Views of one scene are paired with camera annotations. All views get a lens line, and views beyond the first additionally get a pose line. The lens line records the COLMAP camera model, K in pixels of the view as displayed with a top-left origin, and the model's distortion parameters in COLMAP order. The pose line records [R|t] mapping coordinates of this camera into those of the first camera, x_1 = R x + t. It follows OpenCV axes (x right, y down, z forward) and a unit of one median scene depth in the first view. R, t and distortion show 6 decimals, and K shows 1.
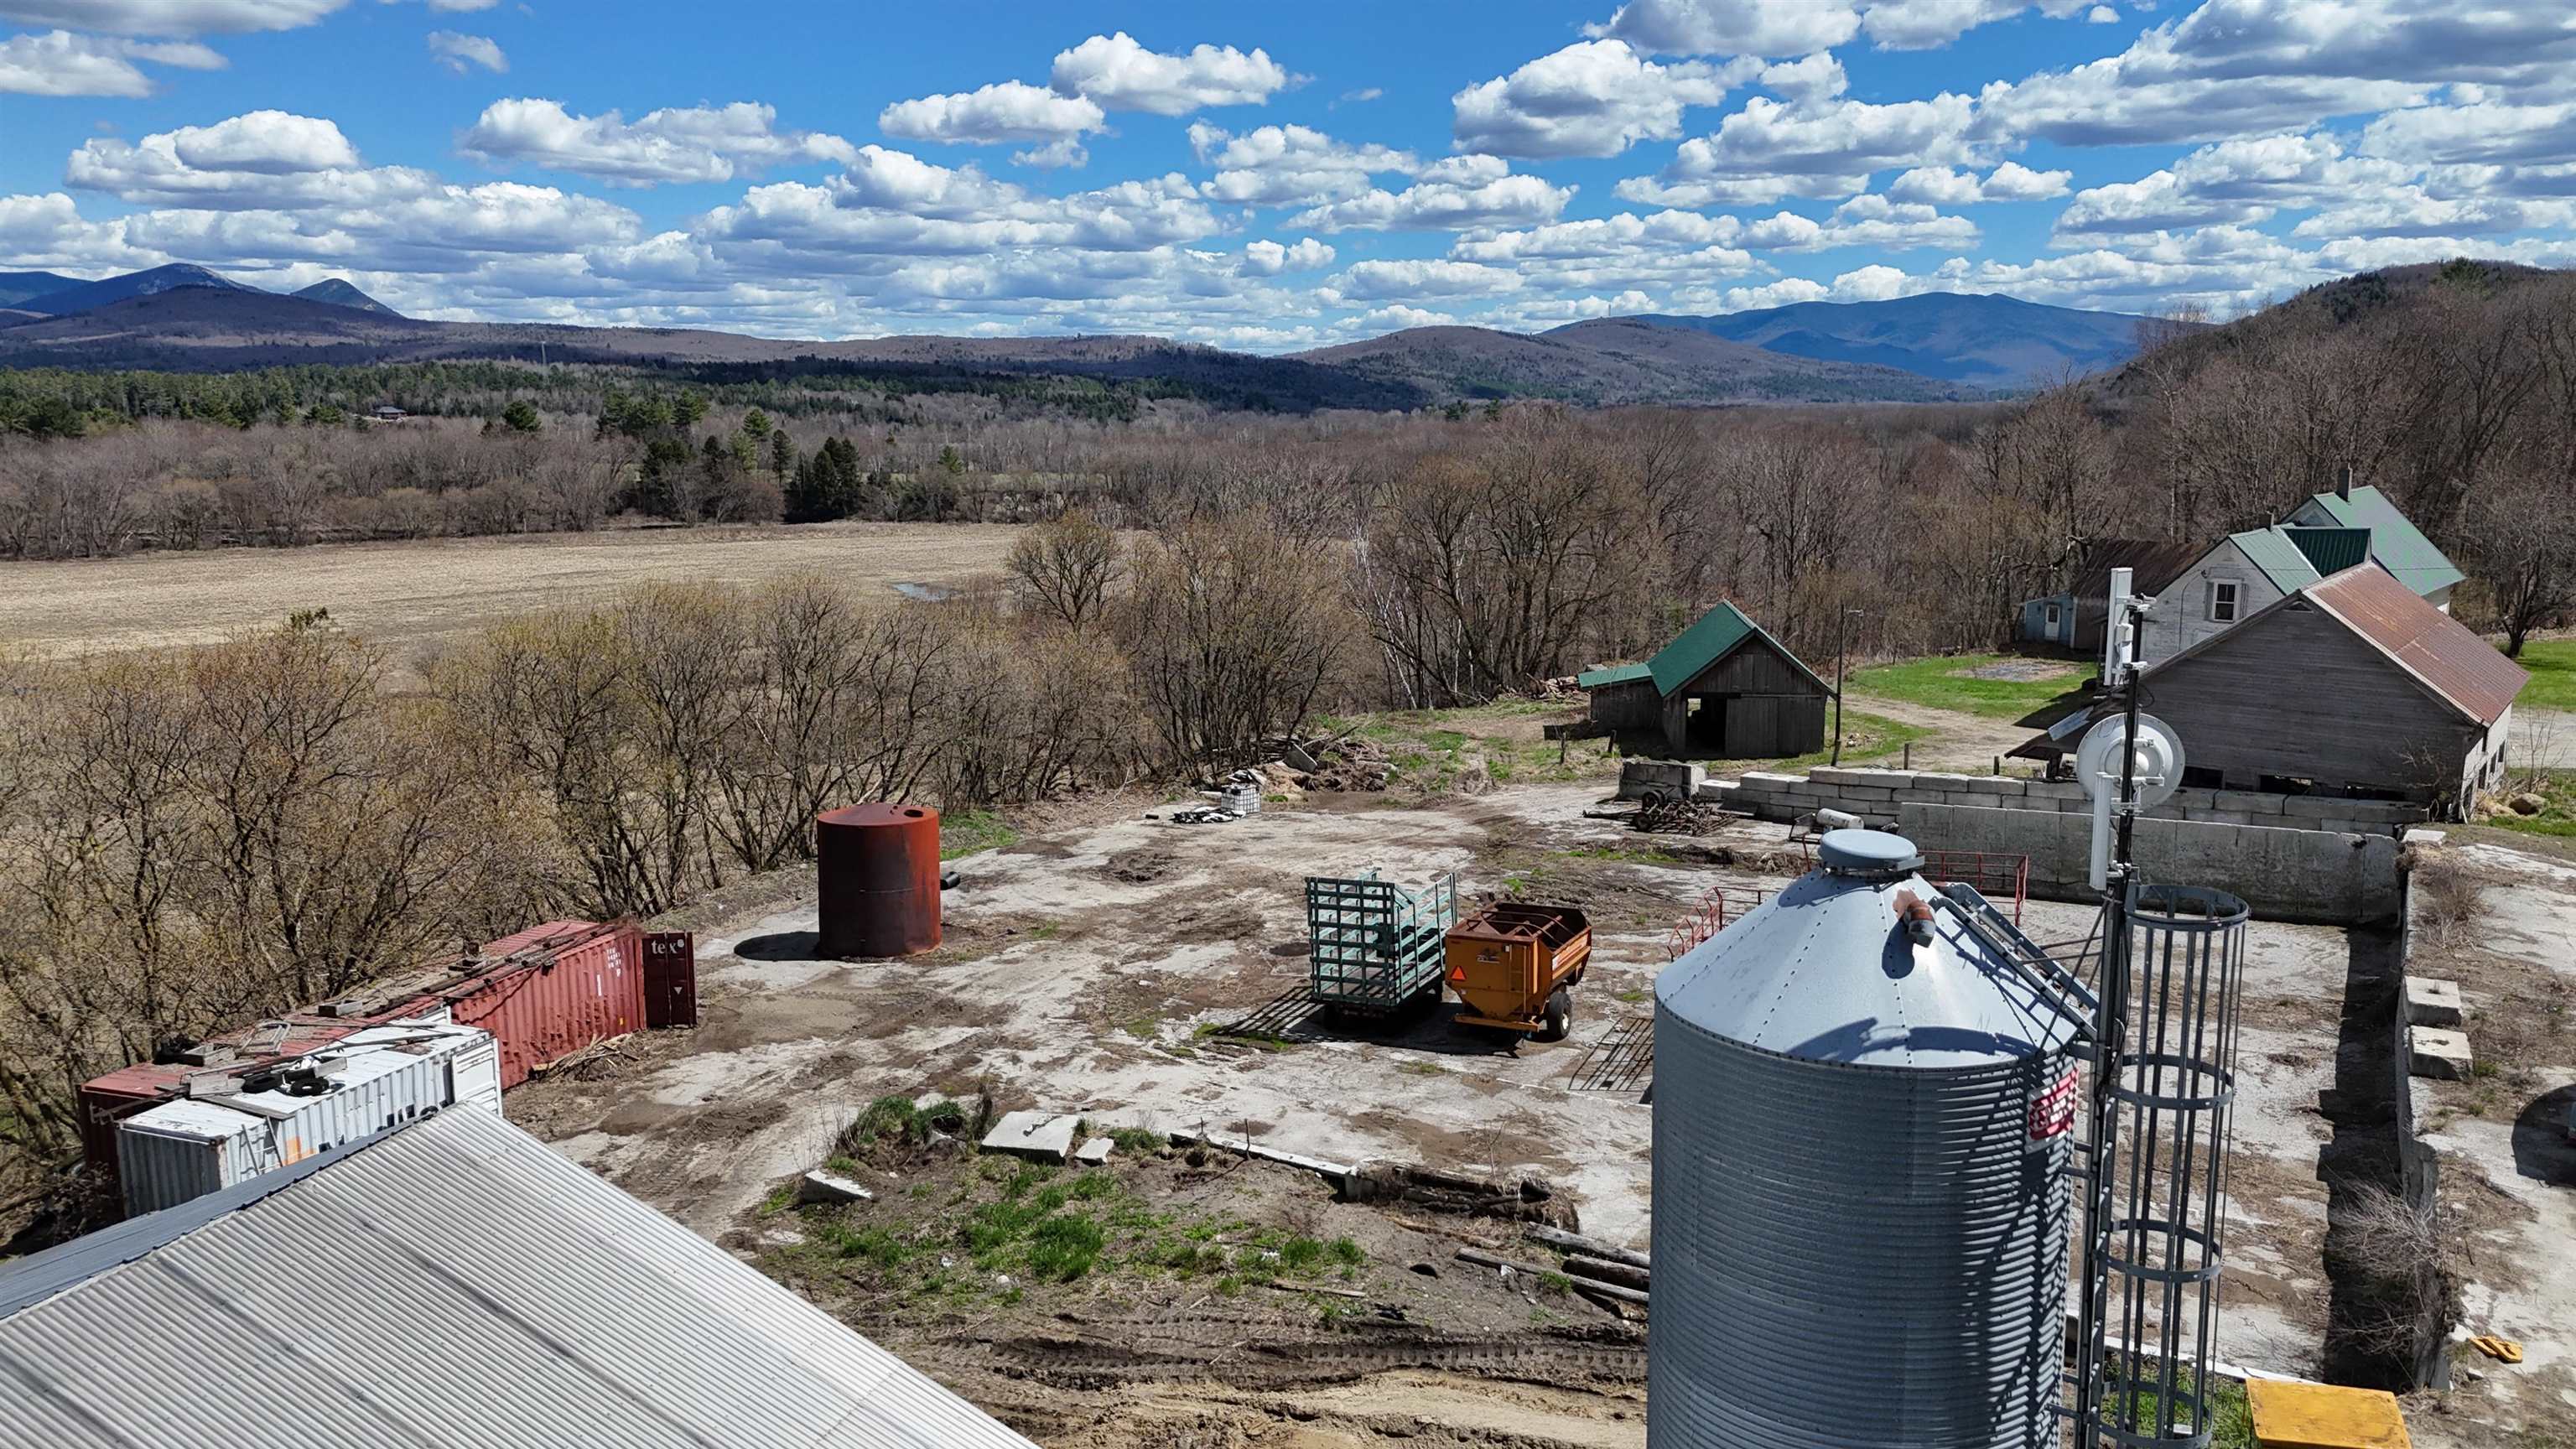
lens RADIAL K [[1896.0, 0, 1295.9], [0, 1896.0, 730.0], [0, 0, 1]] dist [0.077662, -0.072860]
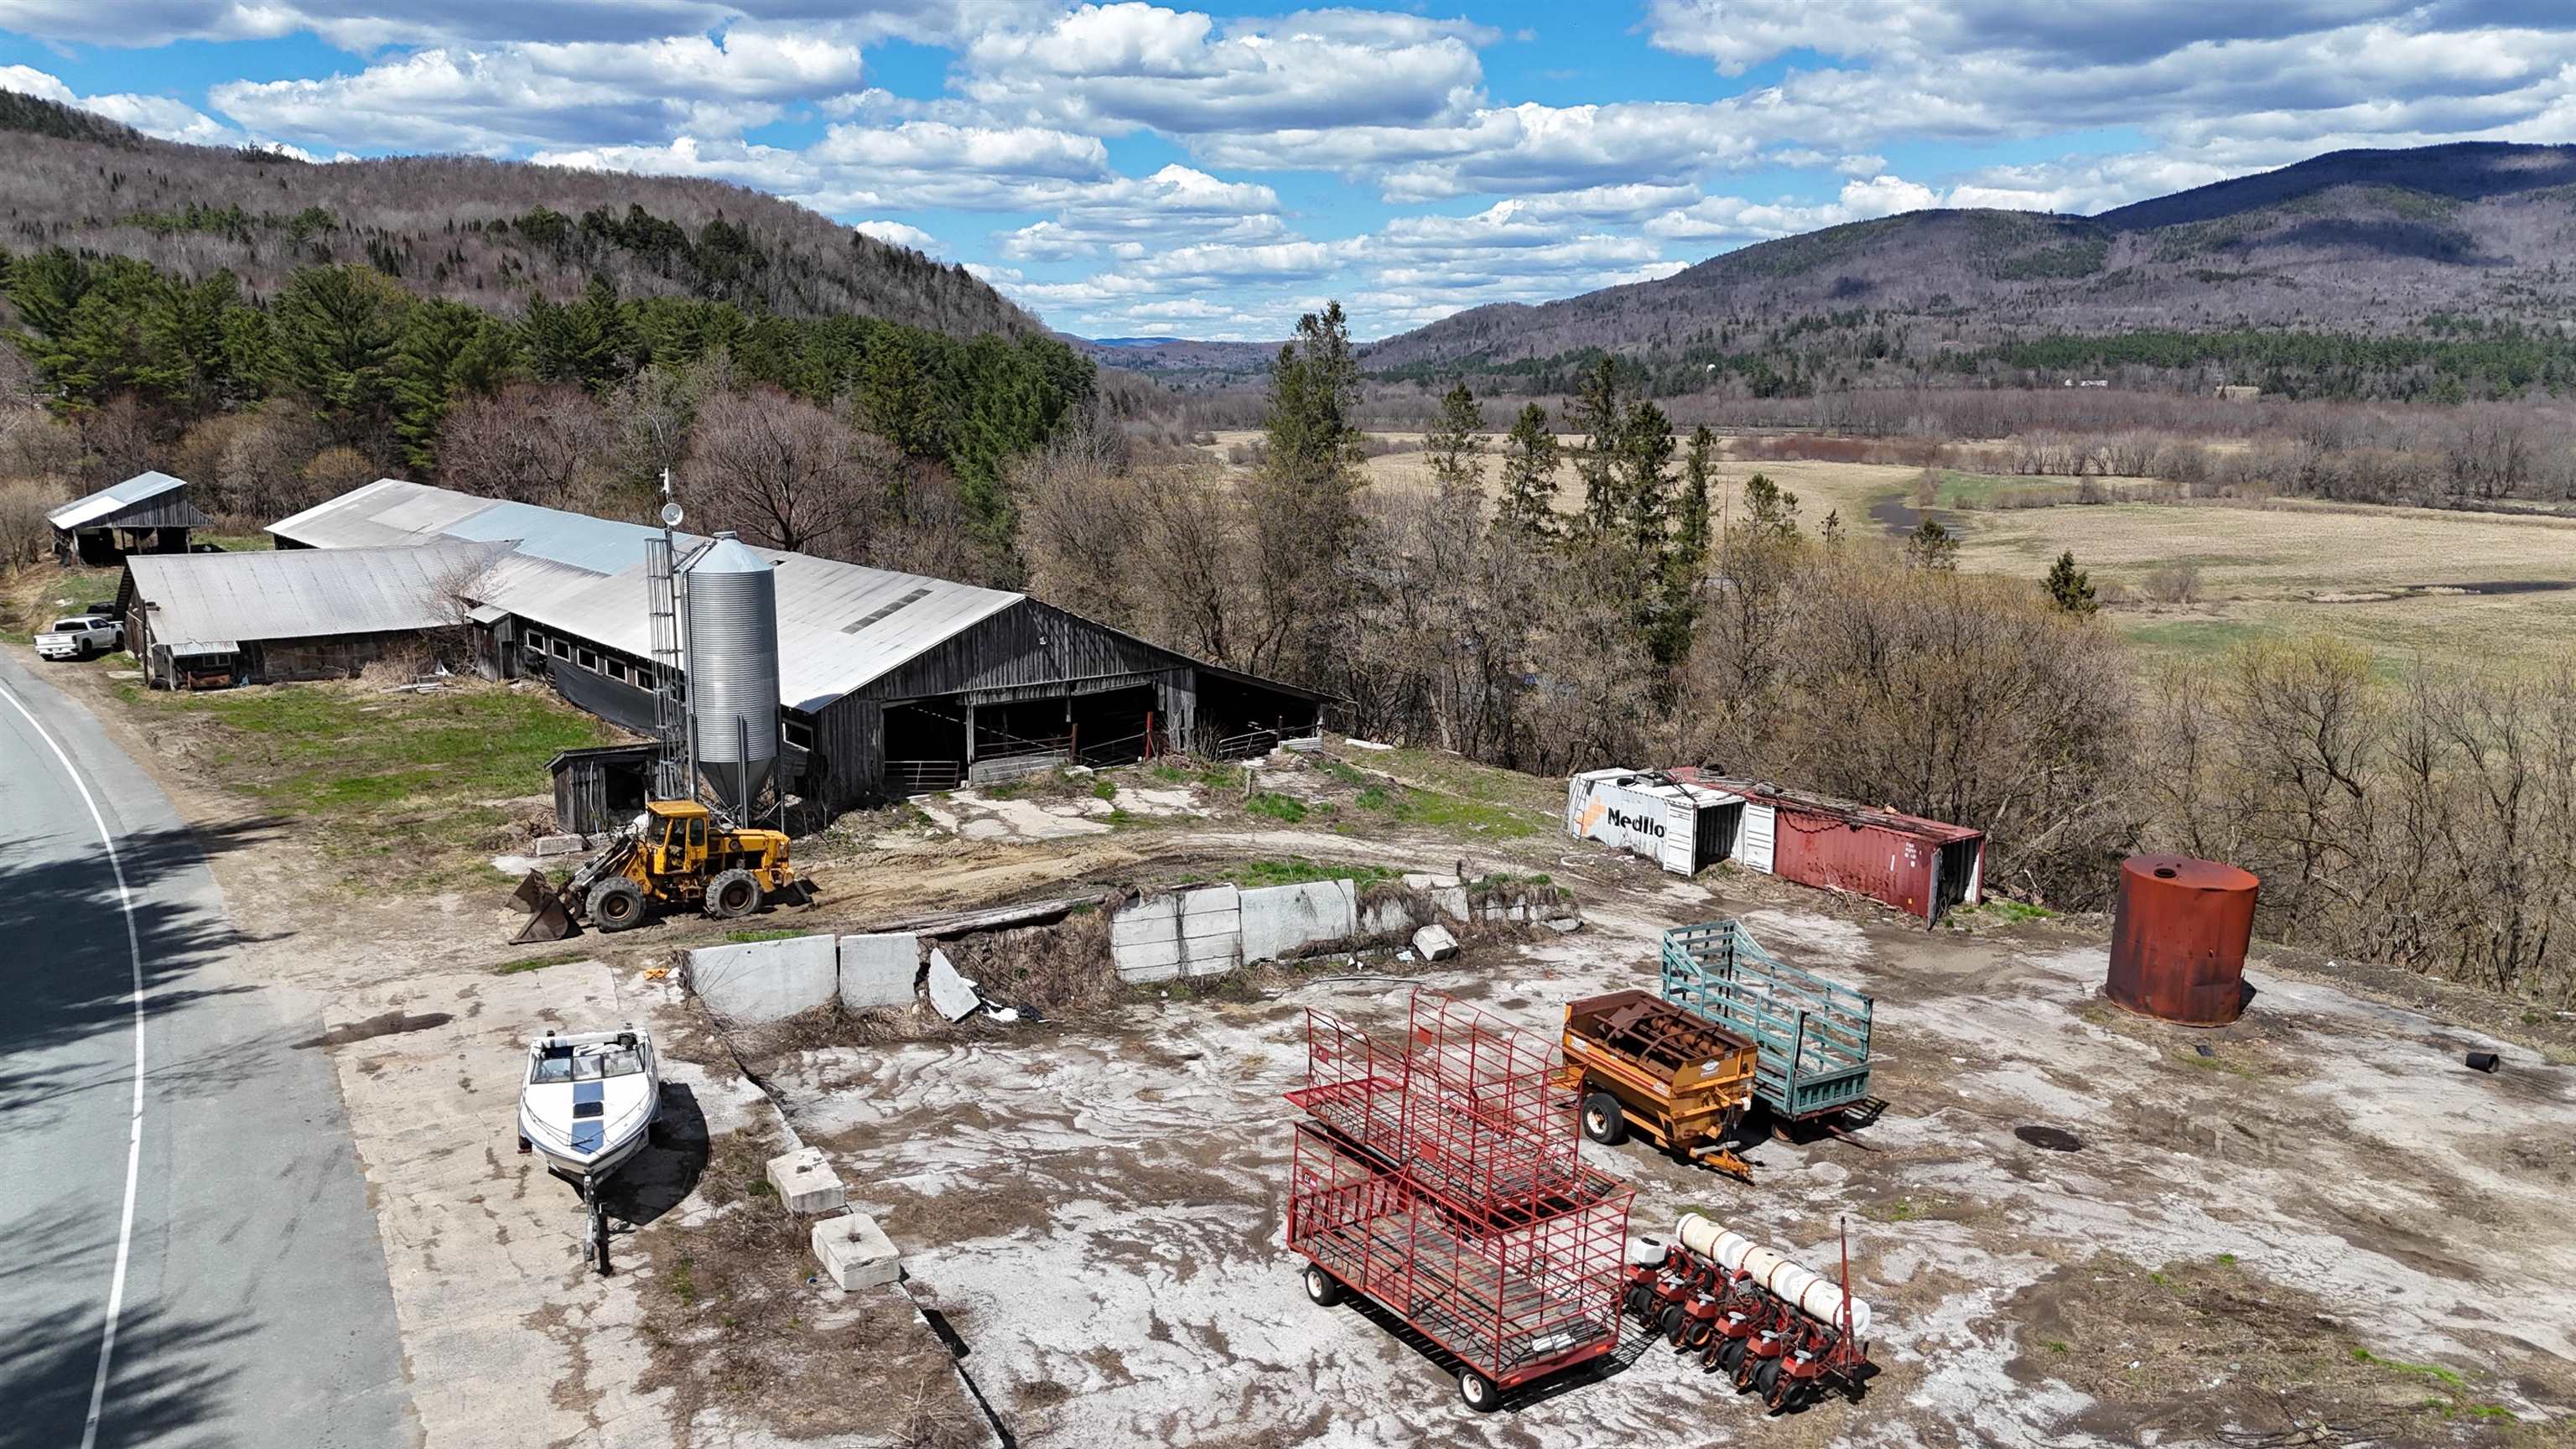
lens RADIAL K [[1896.0, 0, 1294.8], [0, 1896.0, 737.0], [0, 0, 1]] dist [0.077662, -0.072860]
pose [[-0.551170, 0.156967, -0.819496, 0.378092], [-0.141335, 0.950390, 0.277097, -0.104569], [0.822336, 0.268551, -0.501642, 0.510509]]
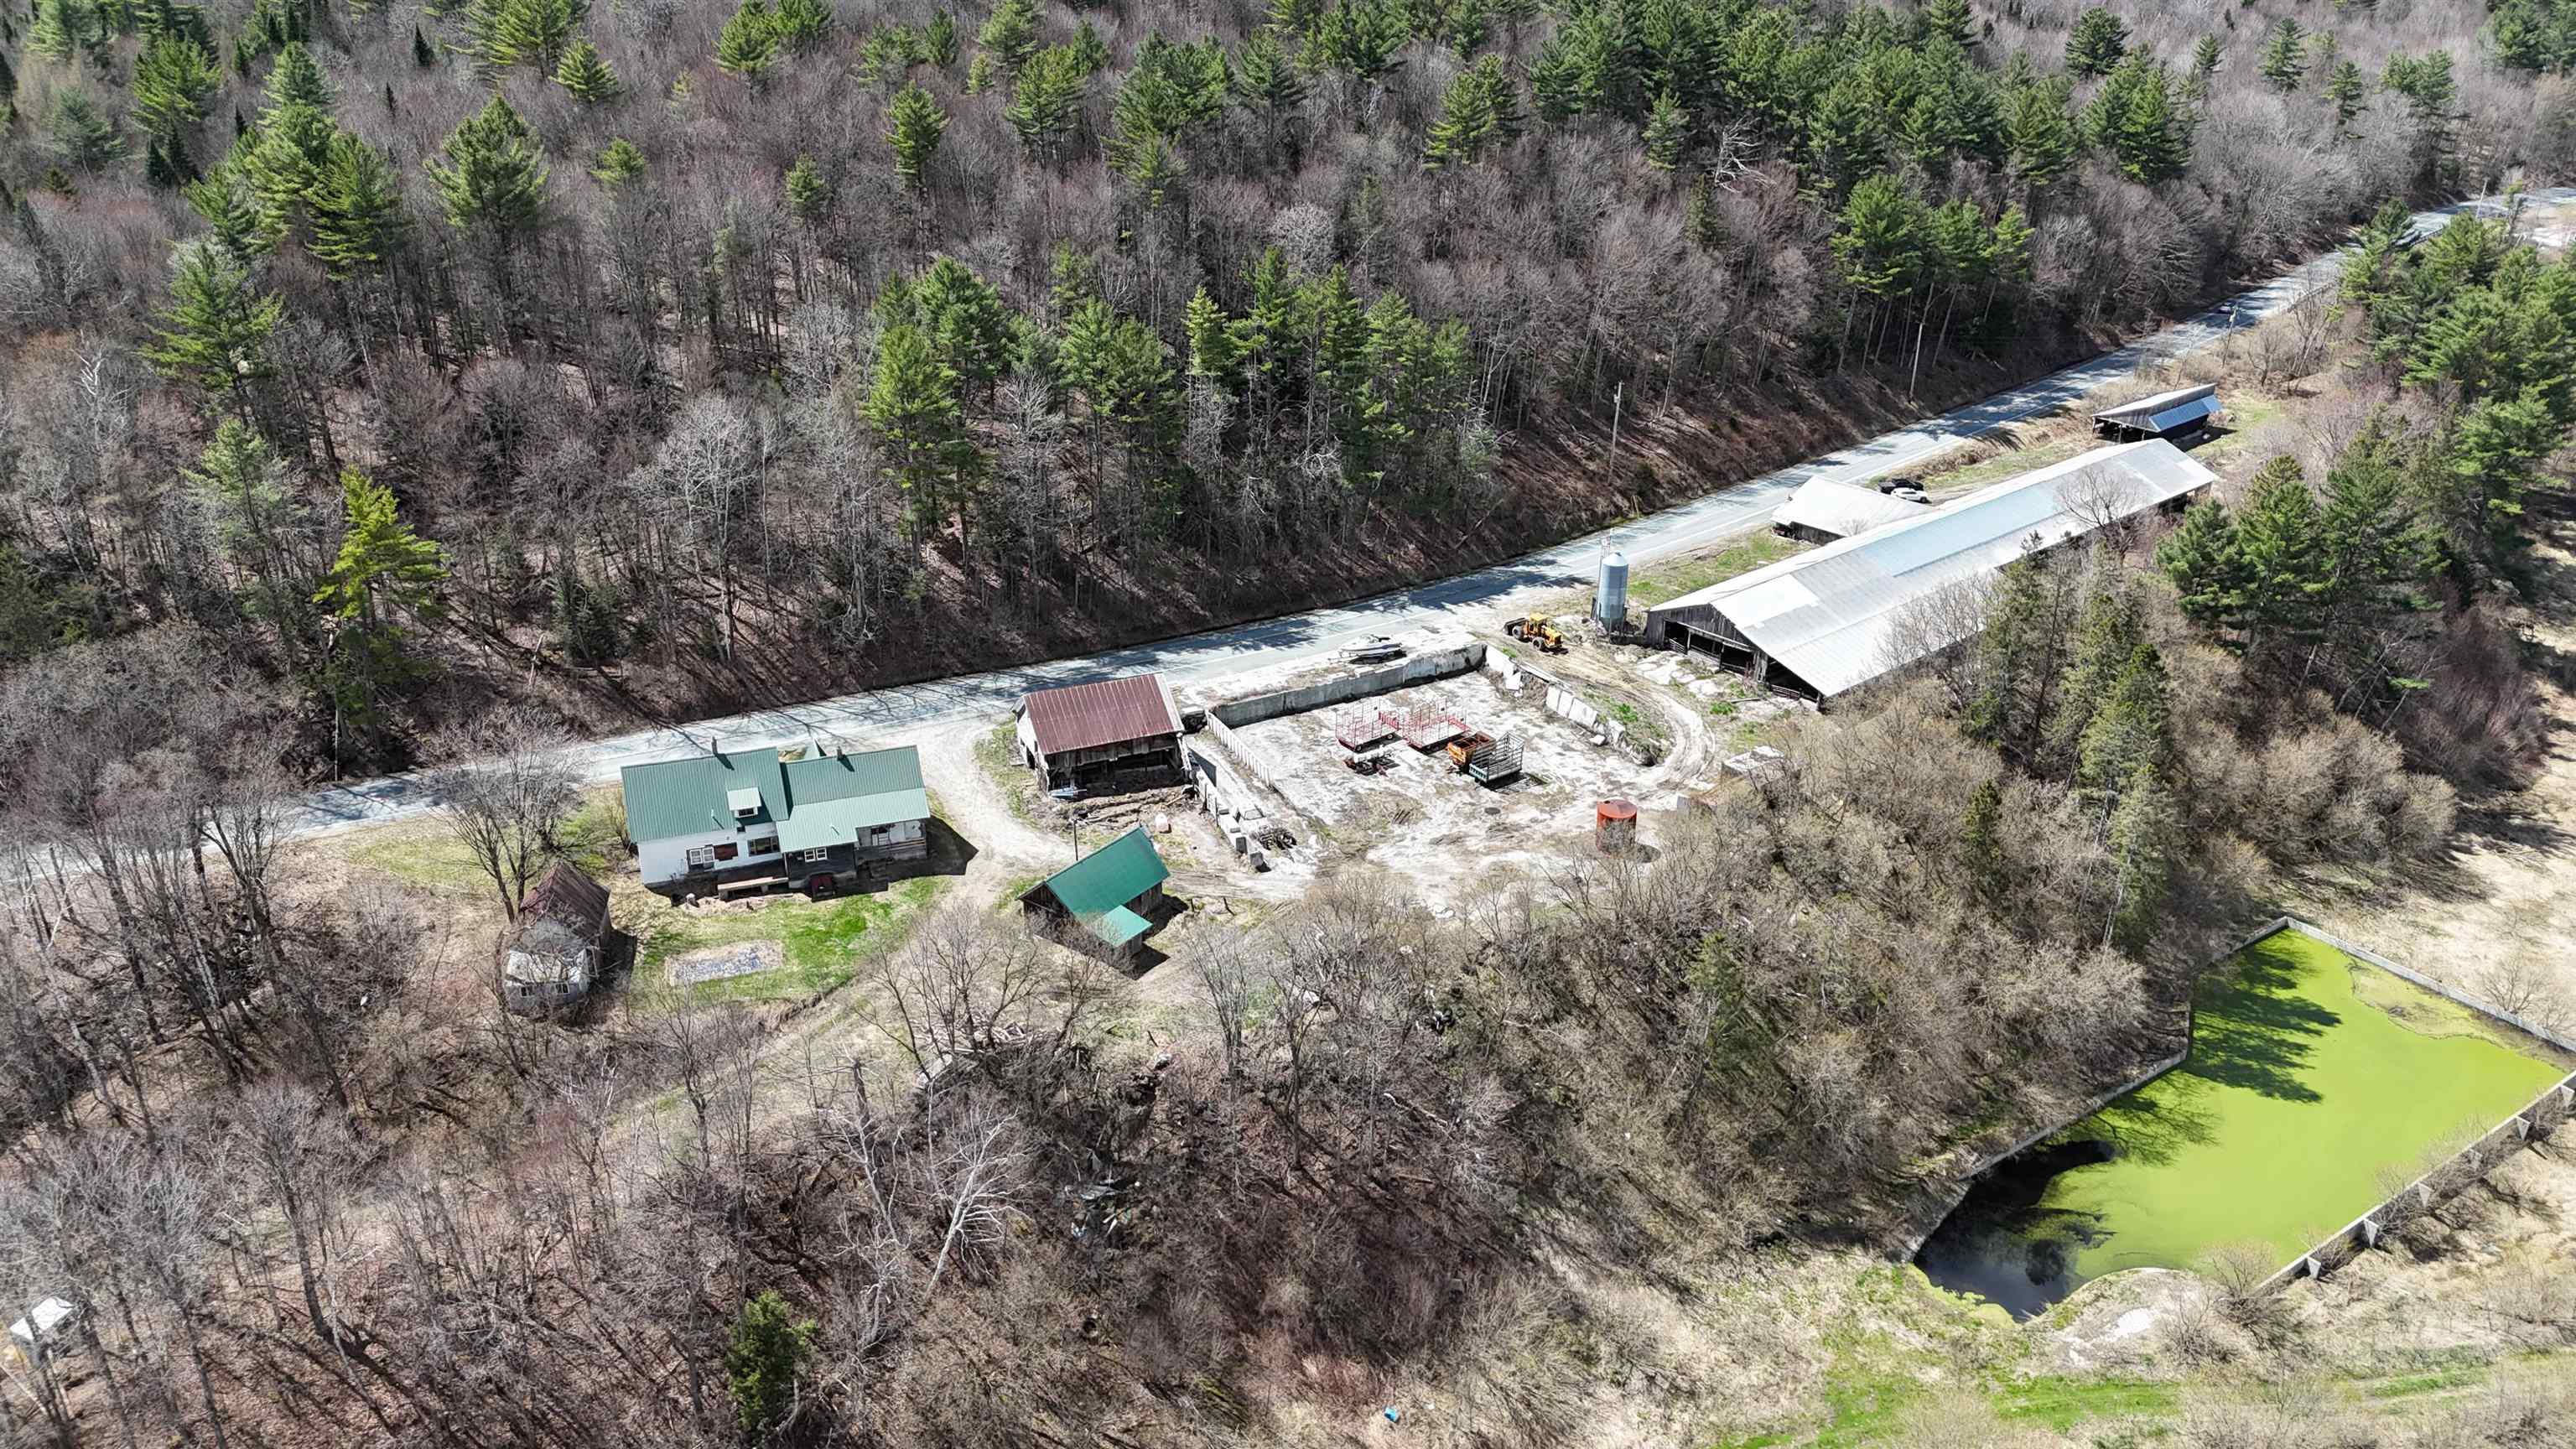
lens RADIAL K [[1896.0, 0, 1296.3], [0, 1896.0, 727.5], [0, 0, 1]] dist [0.077662, -0.072860]
pose [[-0.872090, -0.214079, 0.440033, -0.502545], [0.070088, 0.835313, 0.545289, -0.816514], [-0.484300, 0.506382, -0.713464, 1.558248]]
